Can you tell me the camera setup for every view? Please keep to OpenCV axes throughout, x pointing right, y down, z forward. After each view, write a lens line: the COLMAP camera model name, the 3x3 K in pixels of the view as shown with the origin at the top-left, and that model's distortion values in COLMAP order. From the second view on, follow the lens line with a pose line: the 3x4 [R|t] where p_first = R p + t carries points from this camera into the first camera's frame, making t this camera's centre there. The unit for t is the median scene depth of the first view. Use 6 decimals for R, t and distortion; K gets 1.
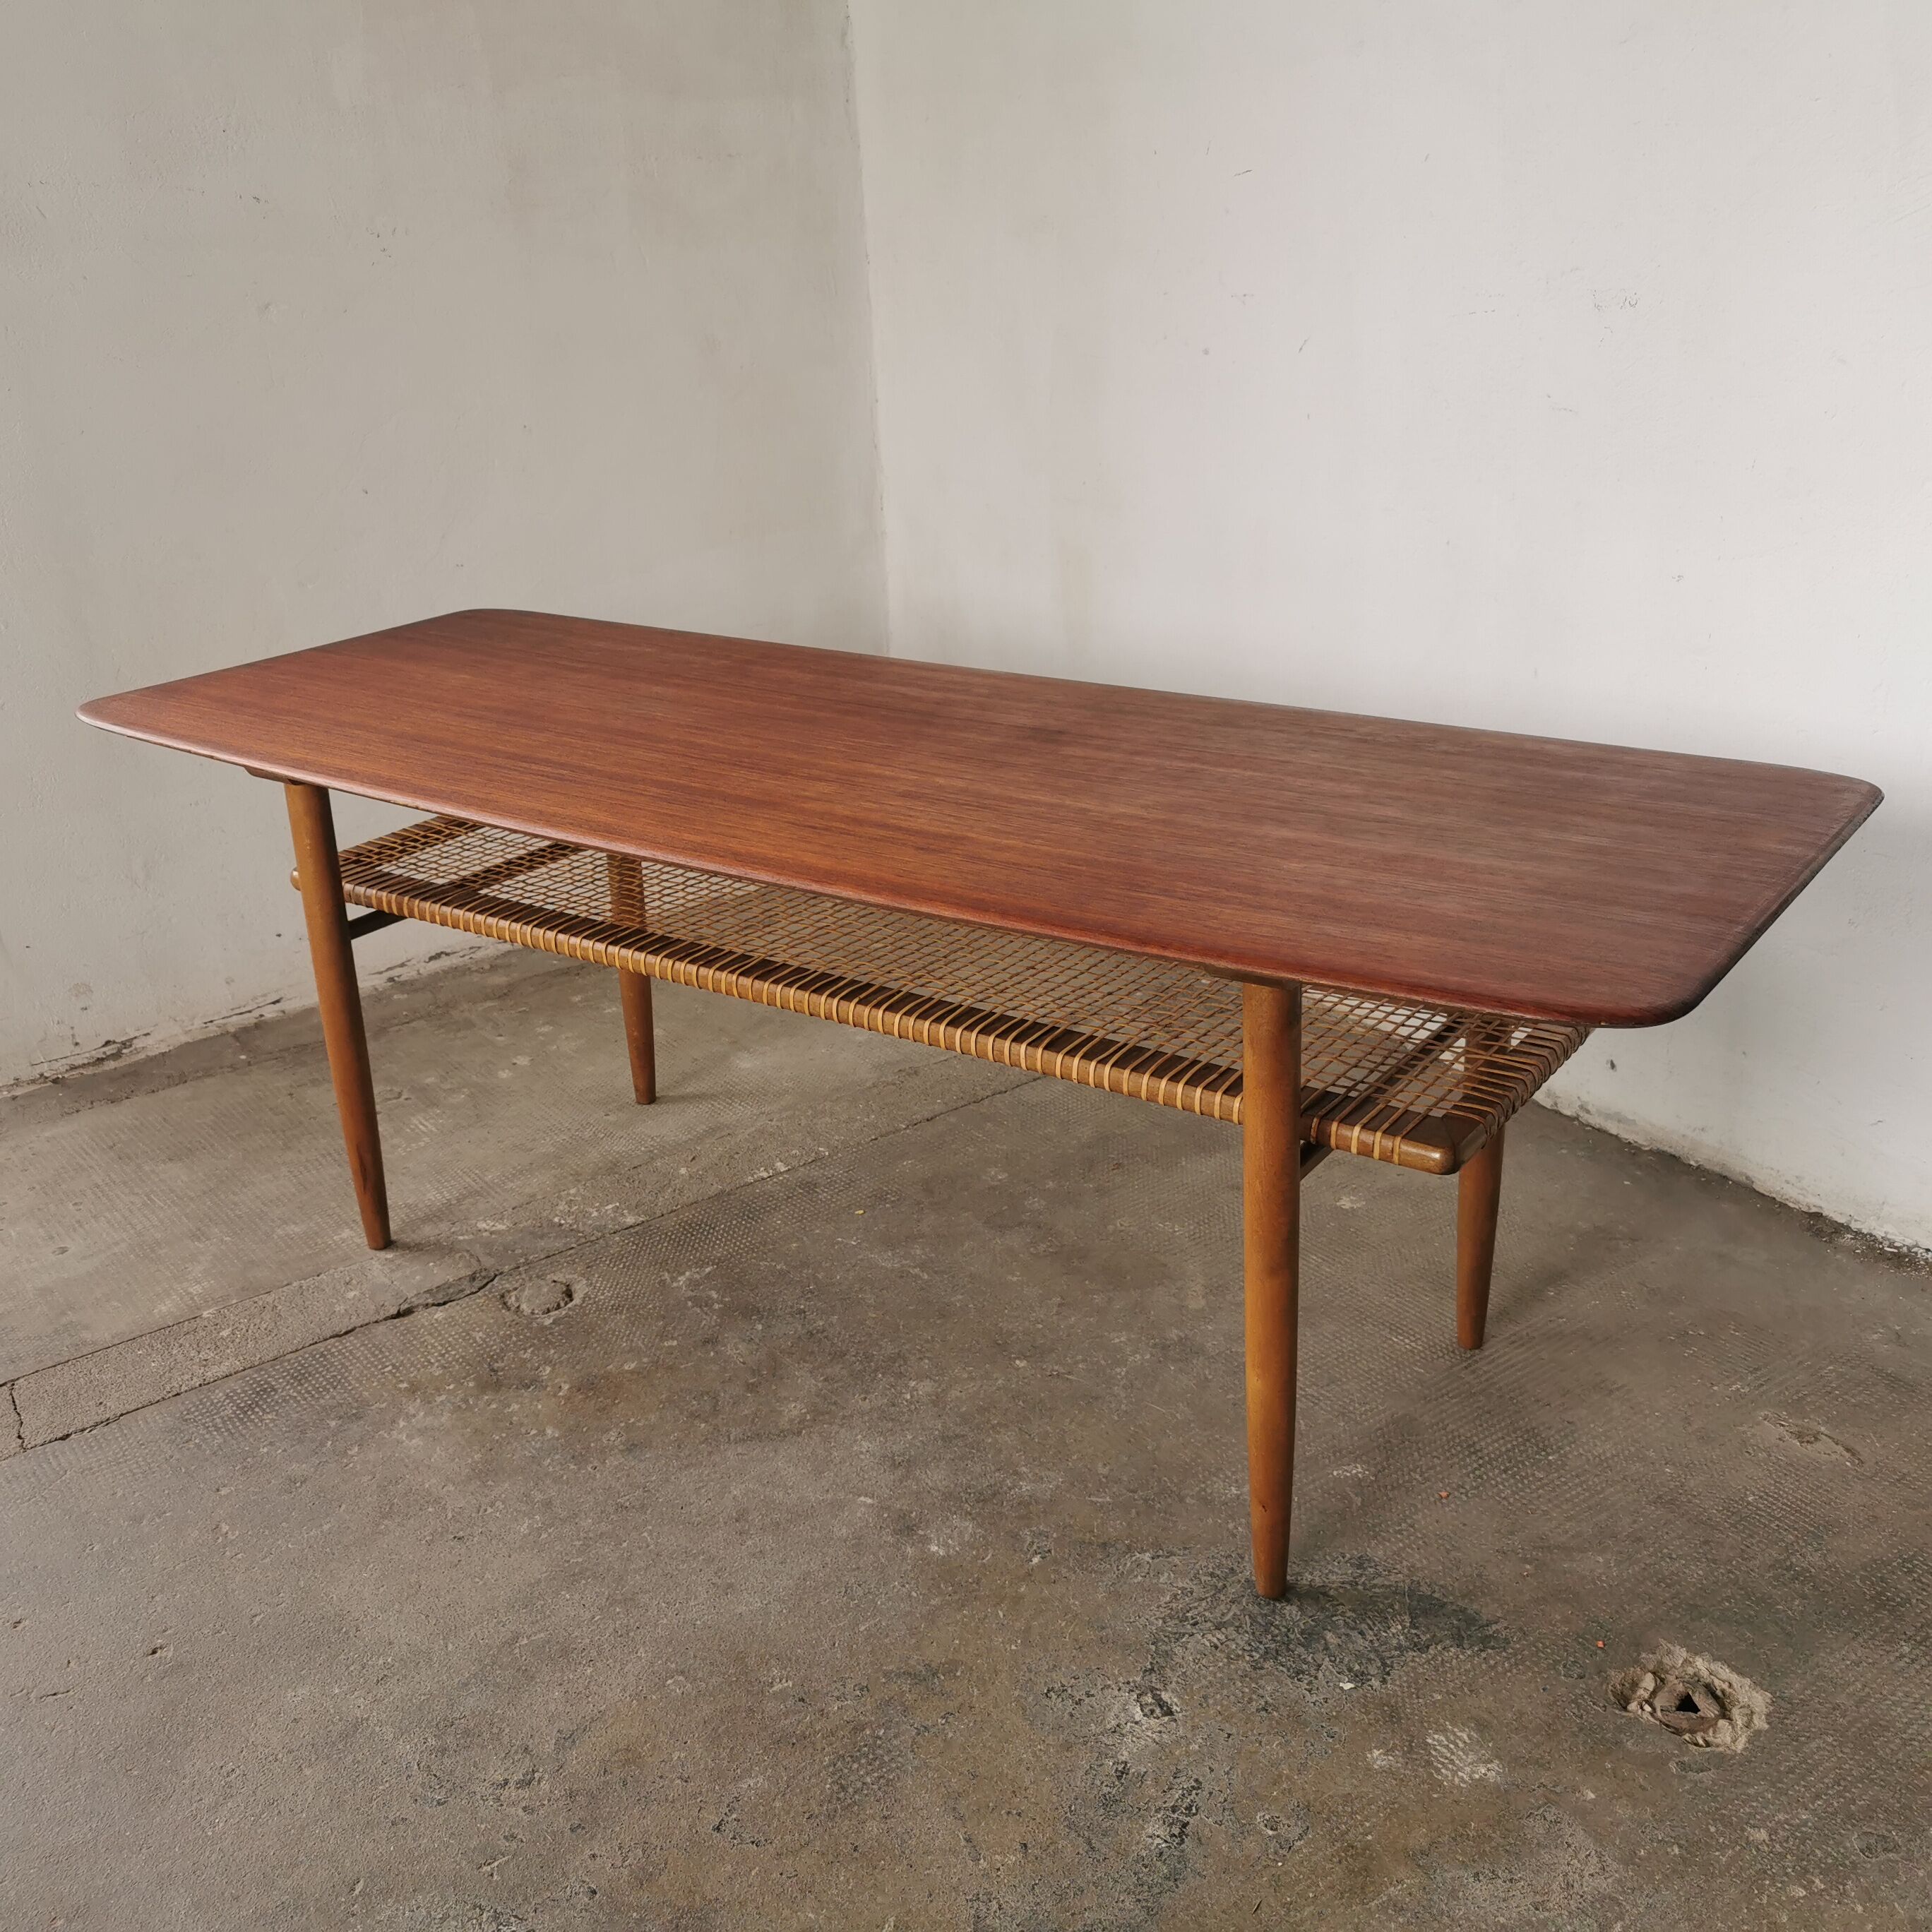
lens RADIAL K [[2015.4, 0, 966.0], [0, 2015.4, 966.0], [0, 0, 1]] dist [0.088516, -0.161132]
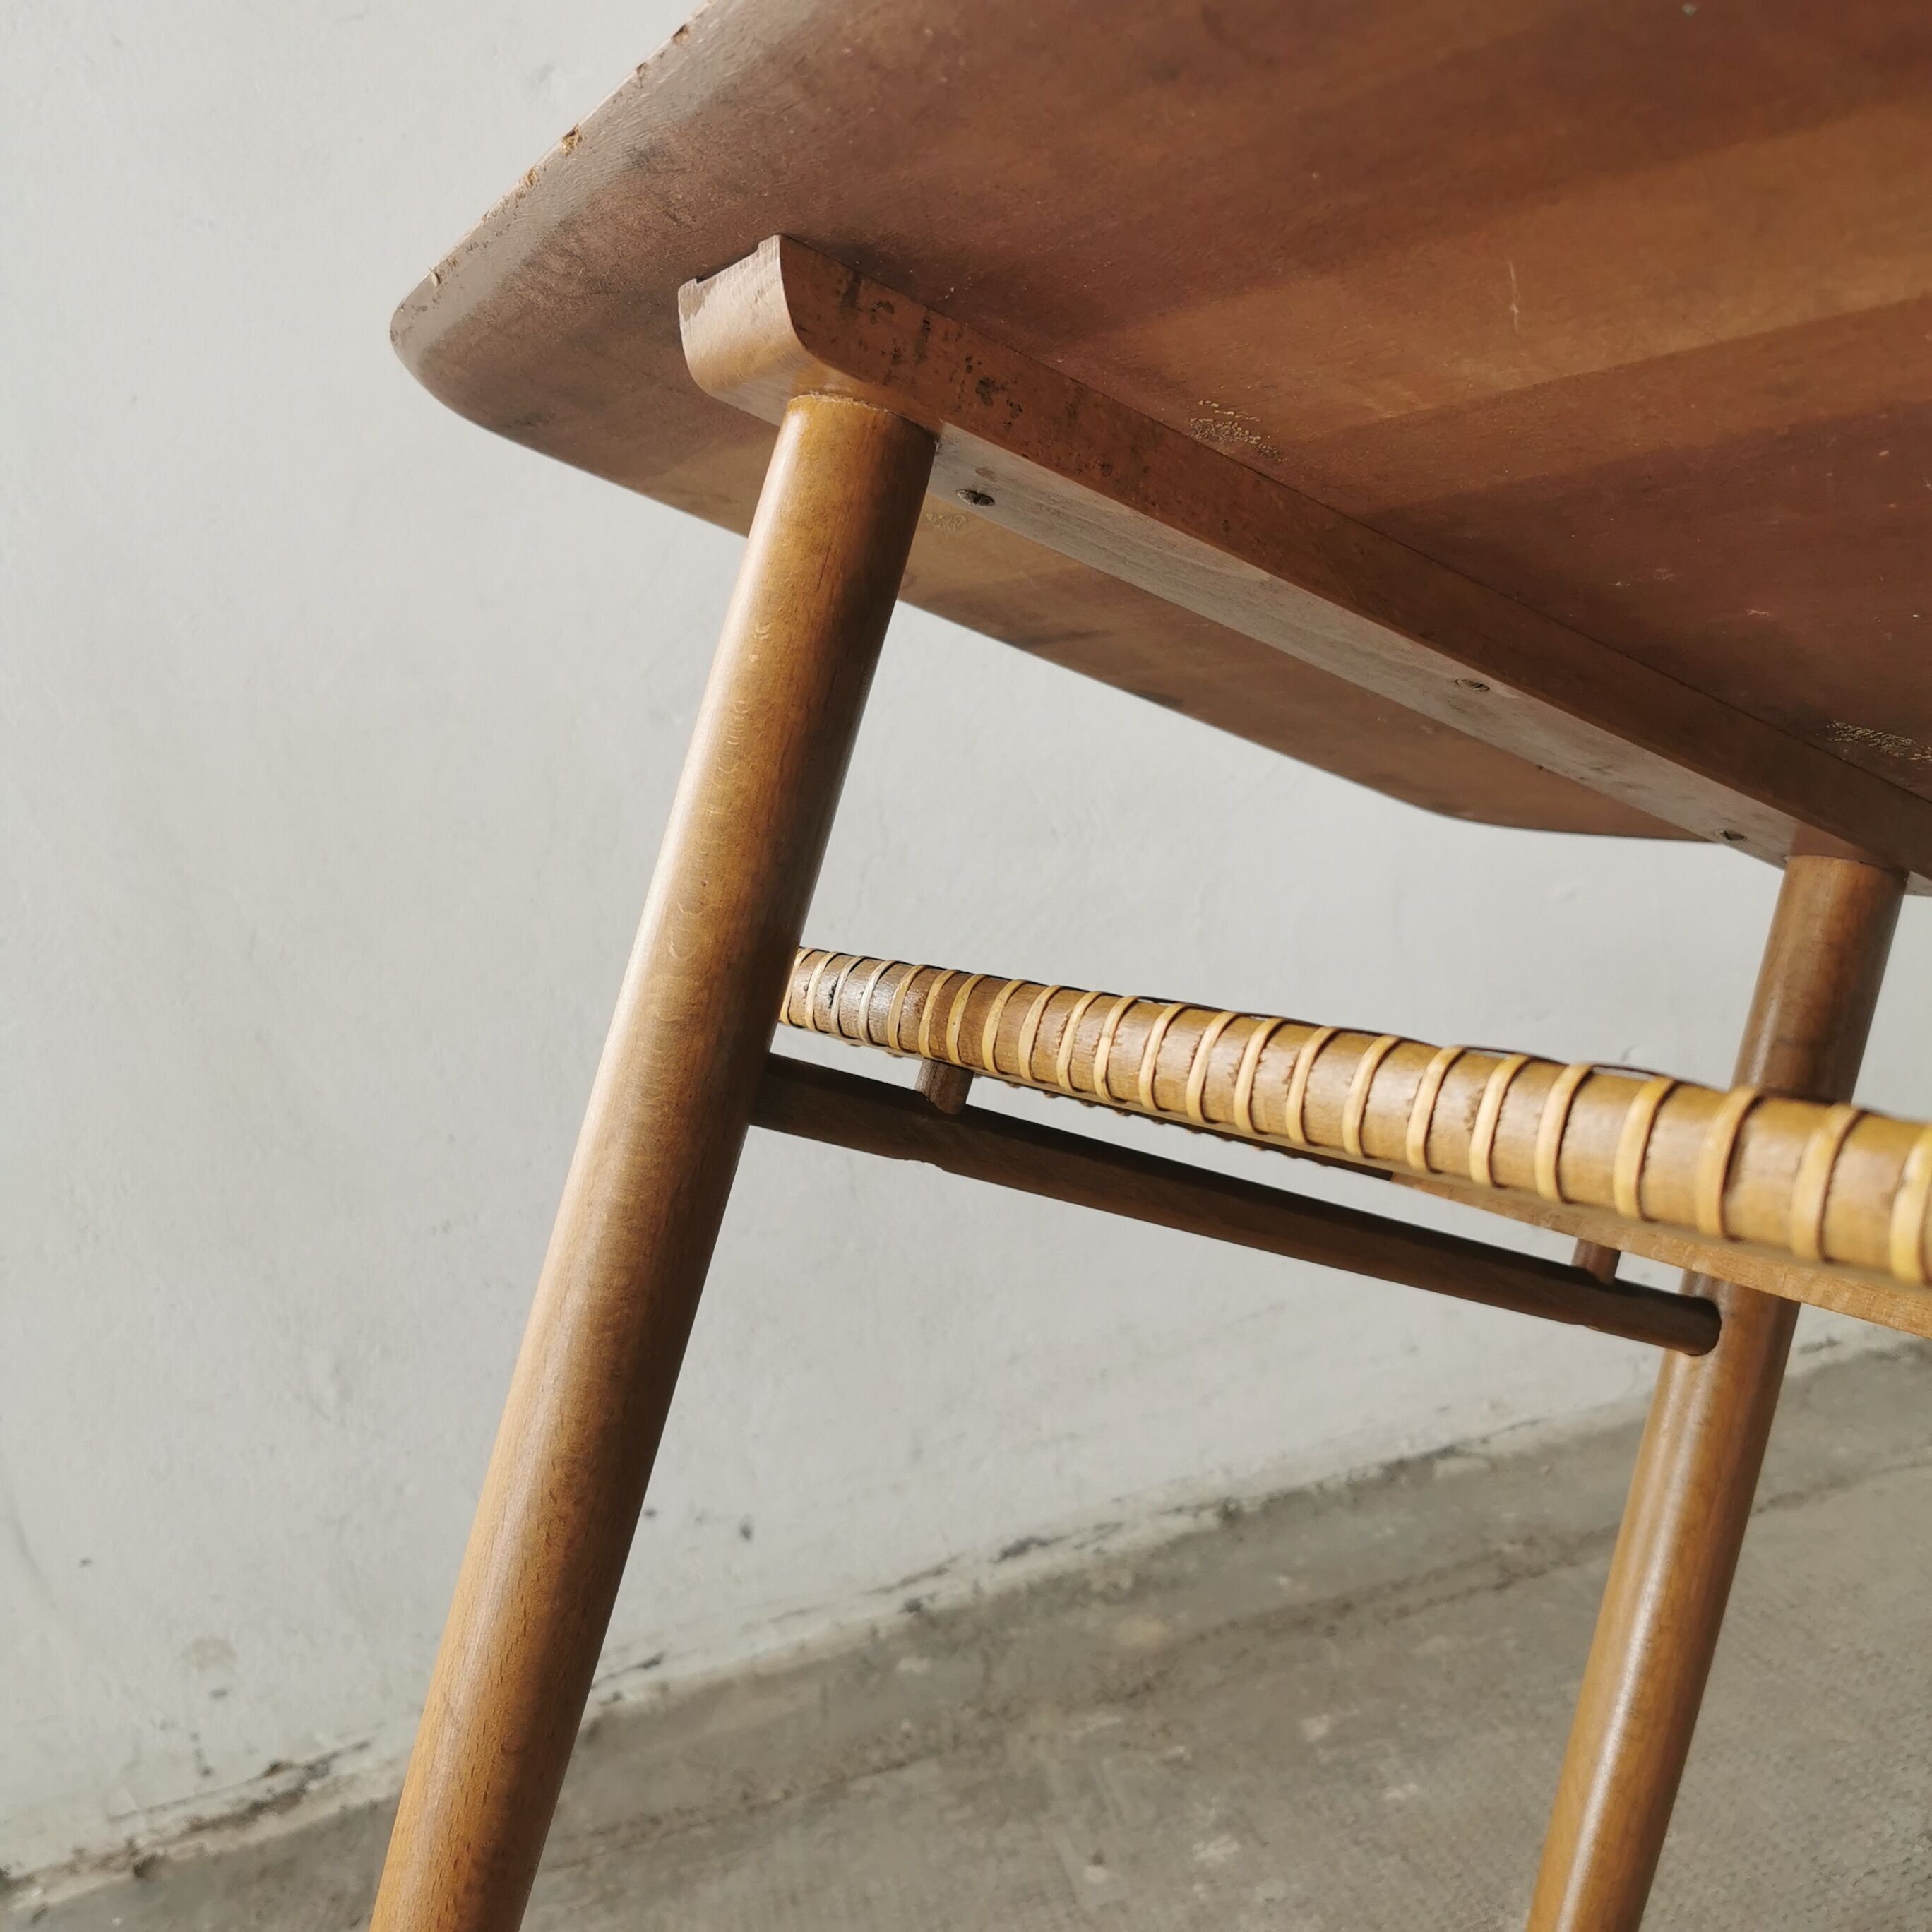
lens RADIAL K [[2015.4, 0, 966.0], [0, 2015.4, 966.0], [0, 0, 1]] dist [0.088516, -0.161132]
pose [[0.900646, -0.048017, -0.431893, -0.084961], [-0.006252, 0.992342, -0.123365, -0.081913], [0.434510, 0.113808, 0.893448, 0.647982]]
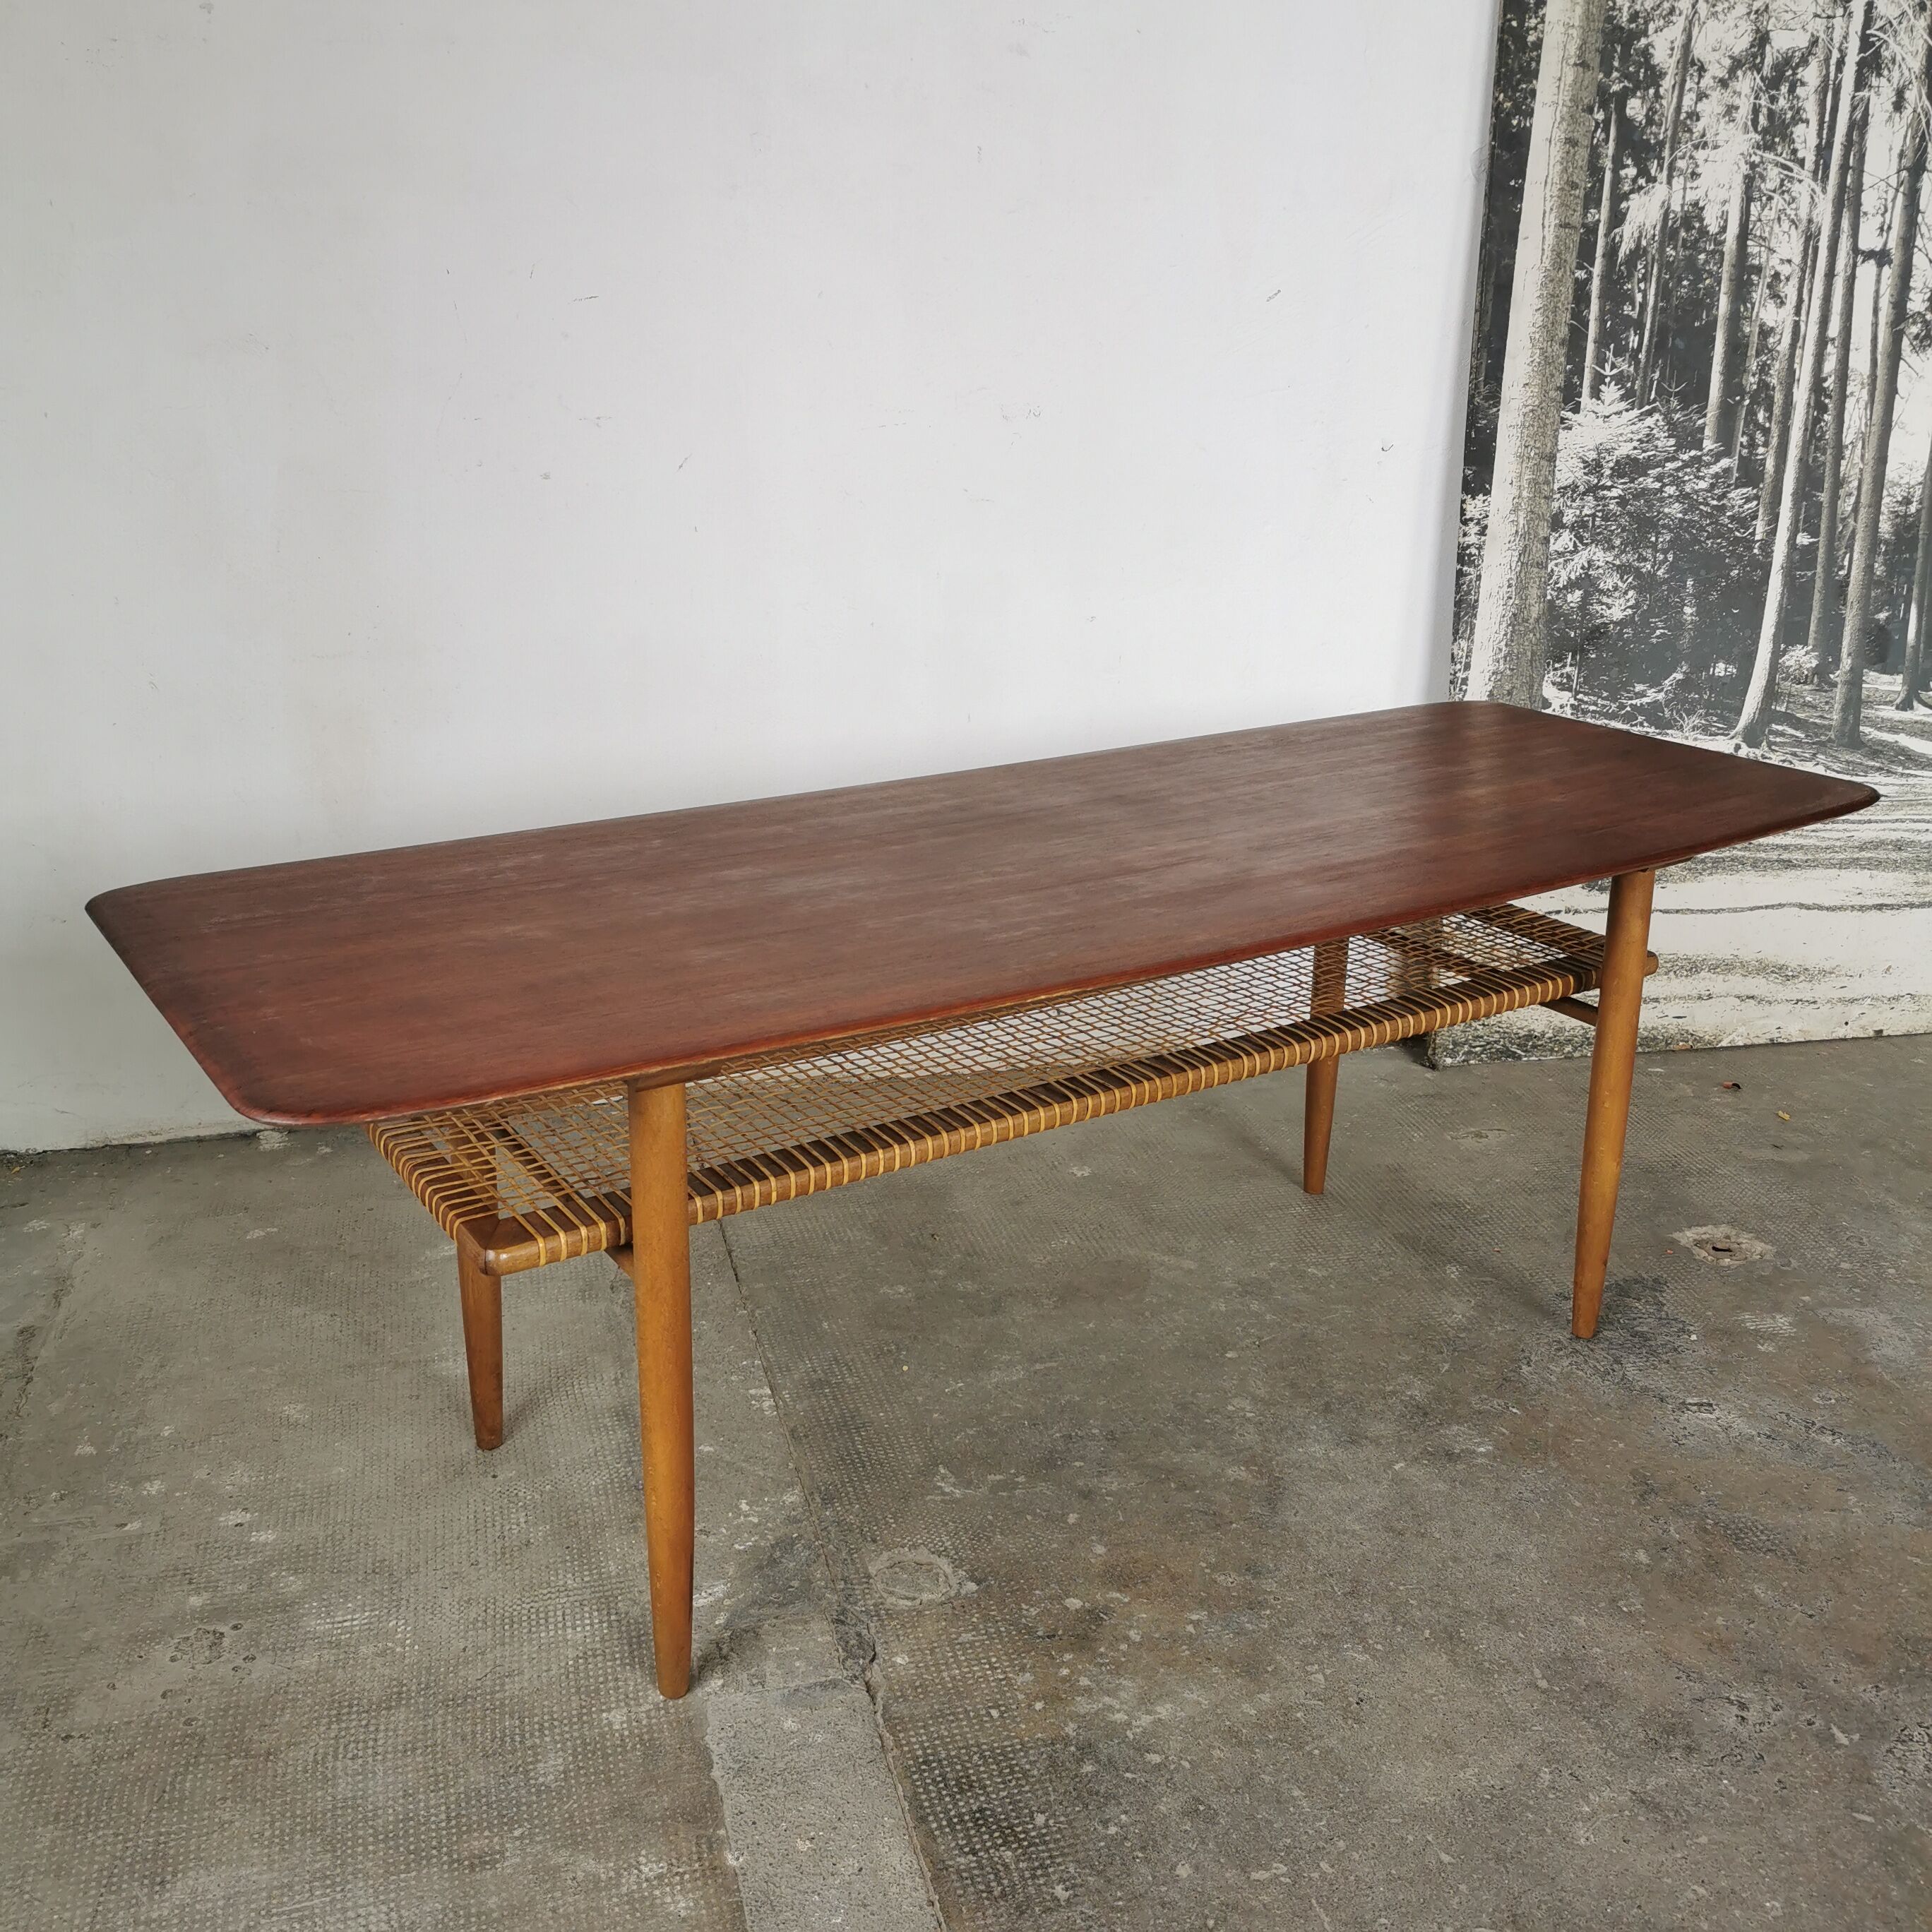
lens RADIAL K [[2017.3, 0, 966.0], [0, 2017.3, 966.0], [0, 0, 1]] dist [0.061203, 0.006238]
pose [[0.356931, -0.255094, 0.898625, -0.694304], [0.310104, 0.939794, 0.143609, -0.149435], [-0.881156, 0.227409, 0.414547, 0.443655]]
